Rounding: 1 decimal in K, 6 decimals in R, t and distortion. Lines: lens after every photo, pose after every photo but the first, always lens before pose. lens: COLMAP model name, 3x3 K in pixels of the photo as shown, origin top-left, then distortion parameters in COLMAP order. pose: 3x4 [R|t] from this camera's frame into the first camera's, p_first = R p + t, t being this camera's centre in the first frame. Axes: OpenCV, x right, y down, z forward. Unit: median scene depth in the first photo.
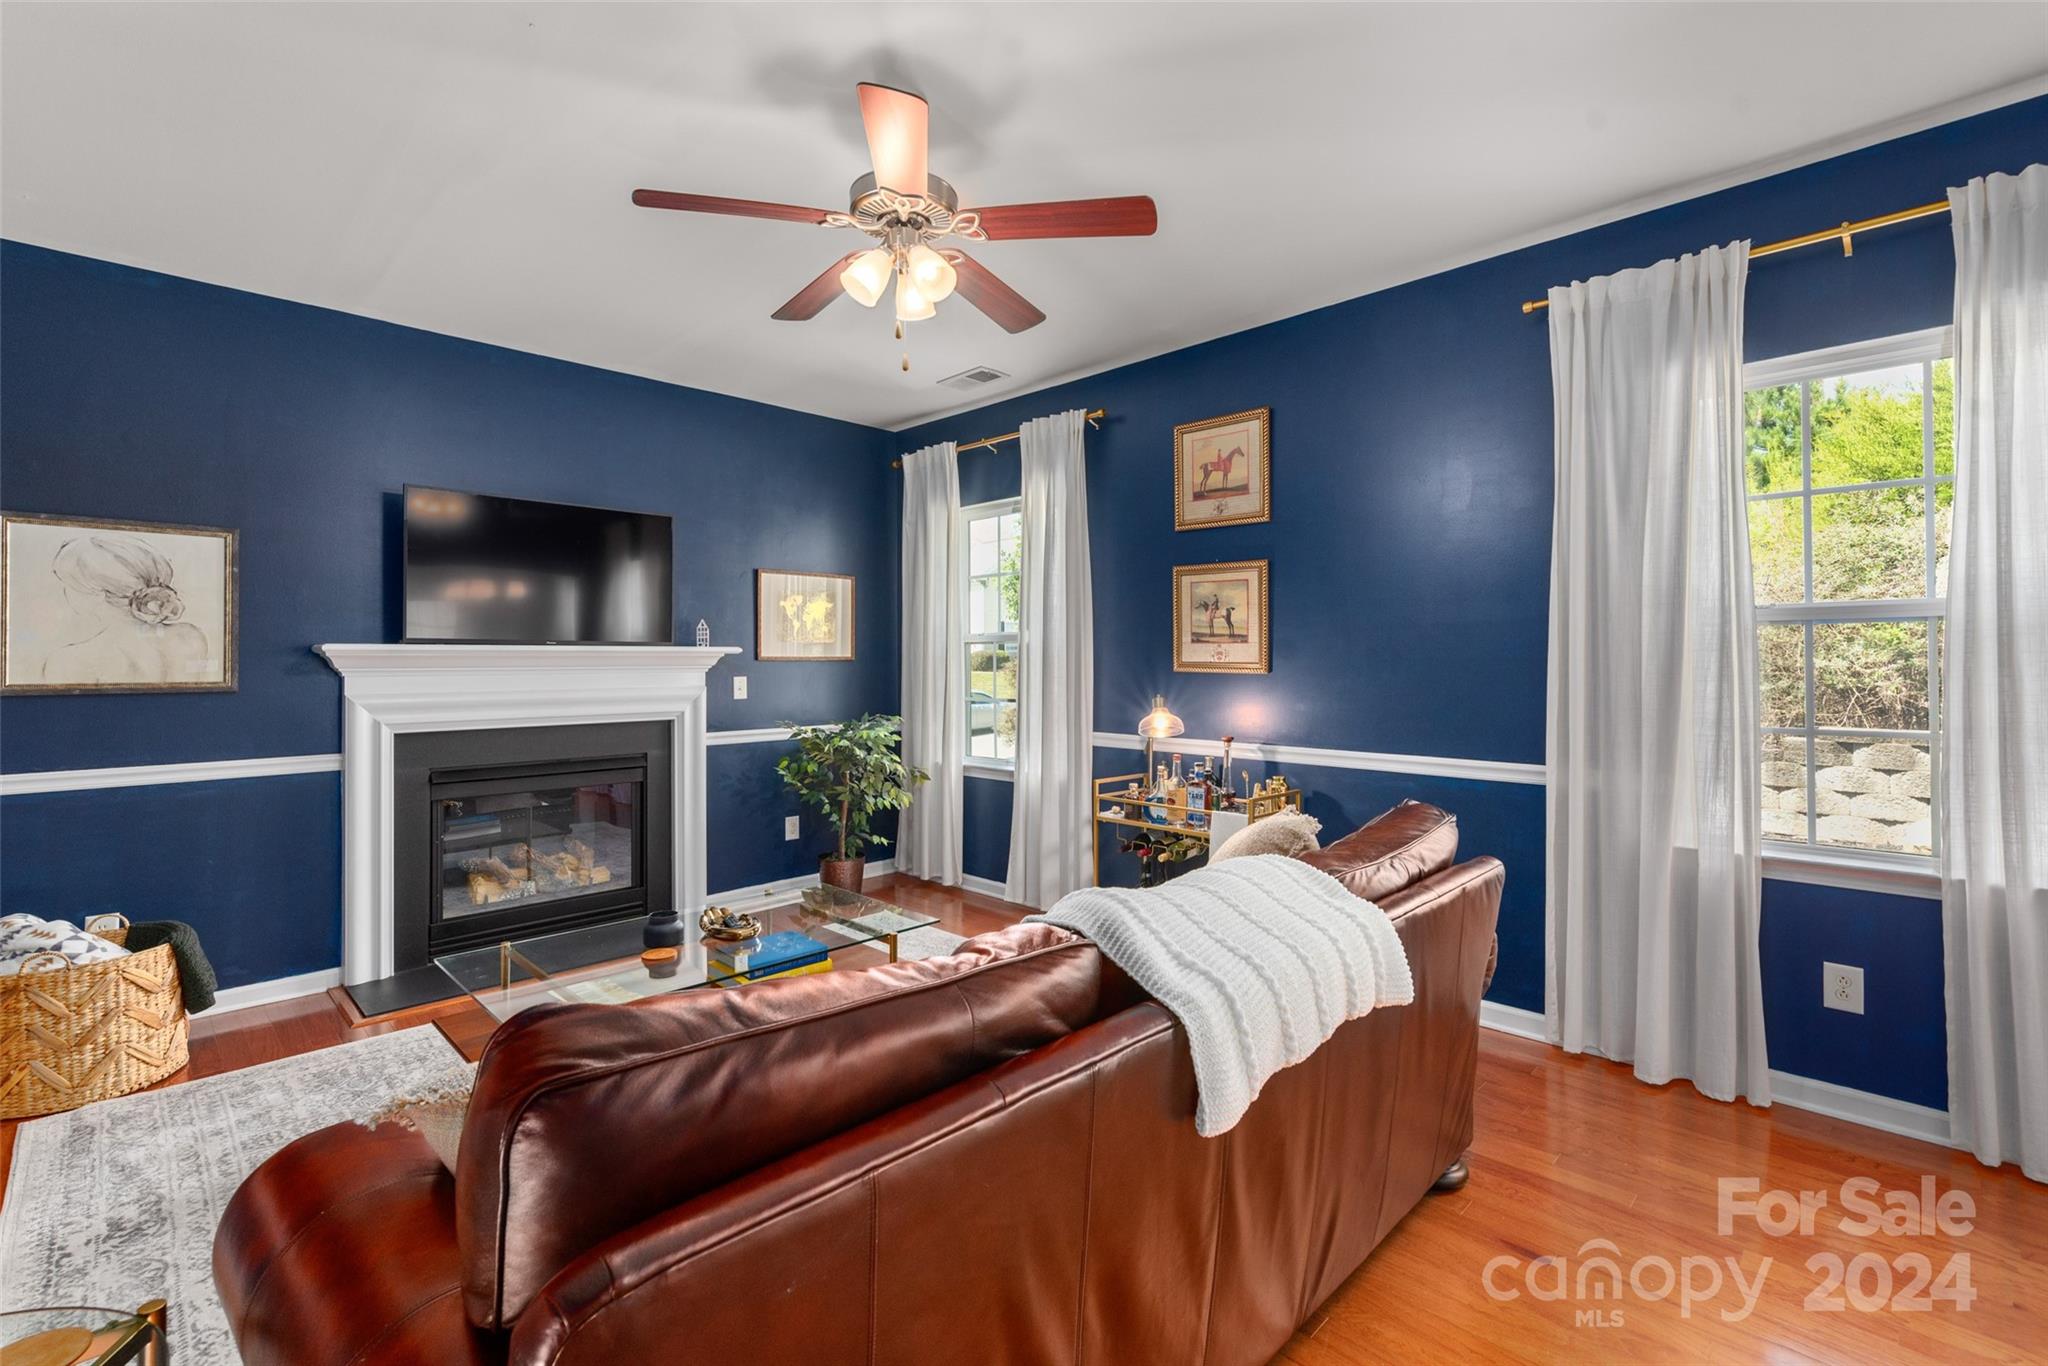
lens RADIAL K [[929.6, 0, 1015.6], [0, 929.6, 656.3], [0, 0, 1]] dist [0.002362, 0.000200]
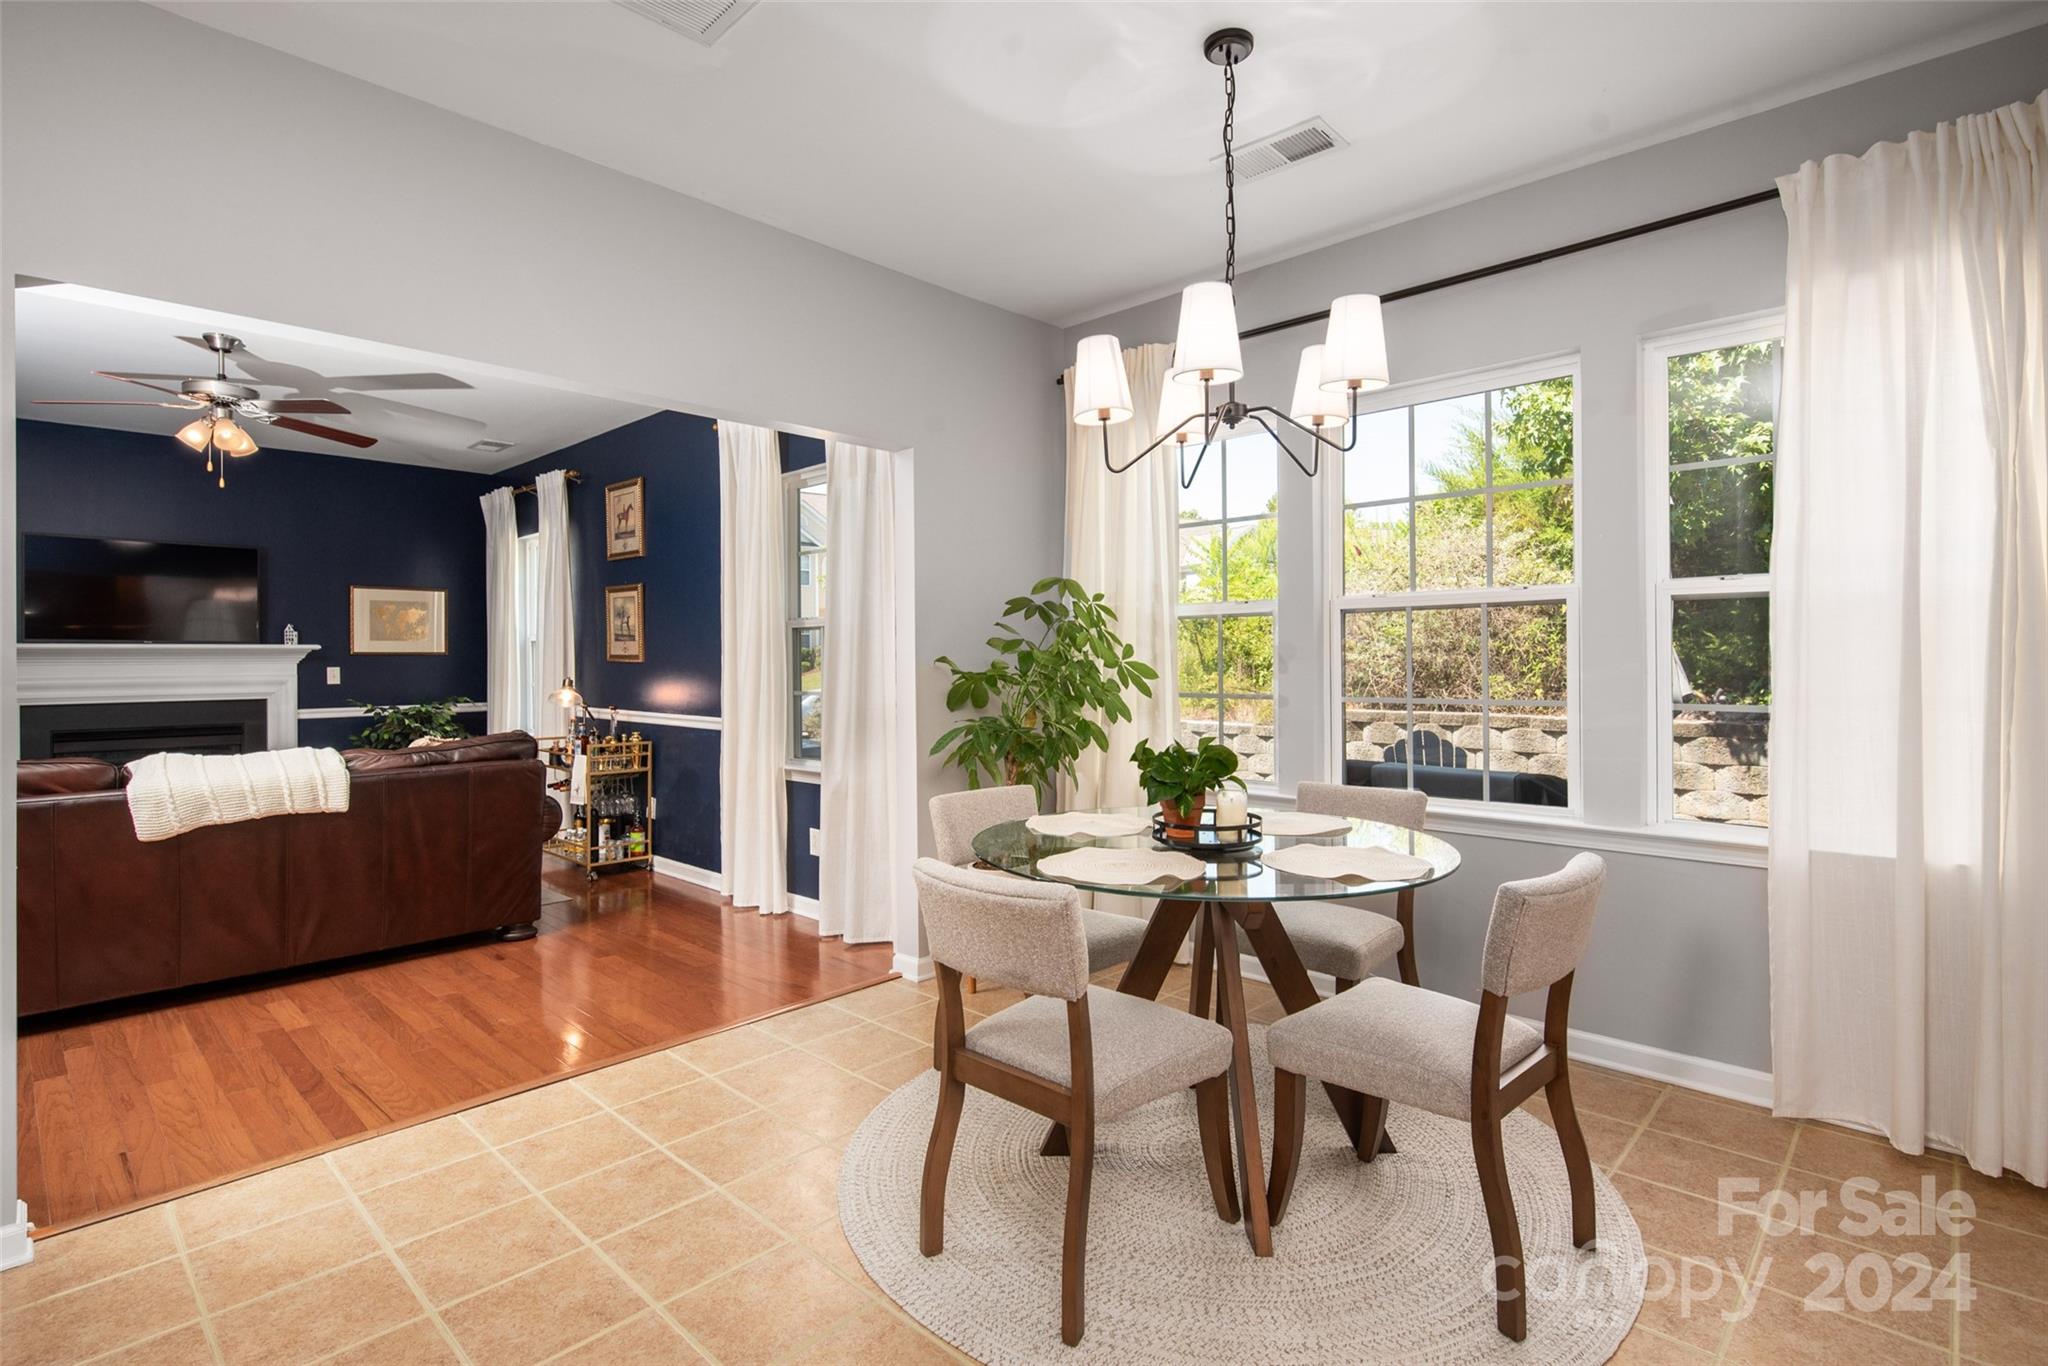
lens RADIAL K [[981.3, 0, 1024.0], [0, 981.3, 683.0], [0, 0, 1]] dist [-0.001548, -0.000470]
pose [[0.999700, -0.004985, 0.024001, 0.772475], [0.004243, 0.999514, 0.030884, 0.006260], [-0.024143, -0.030773, 0.999235, -0.500387]]
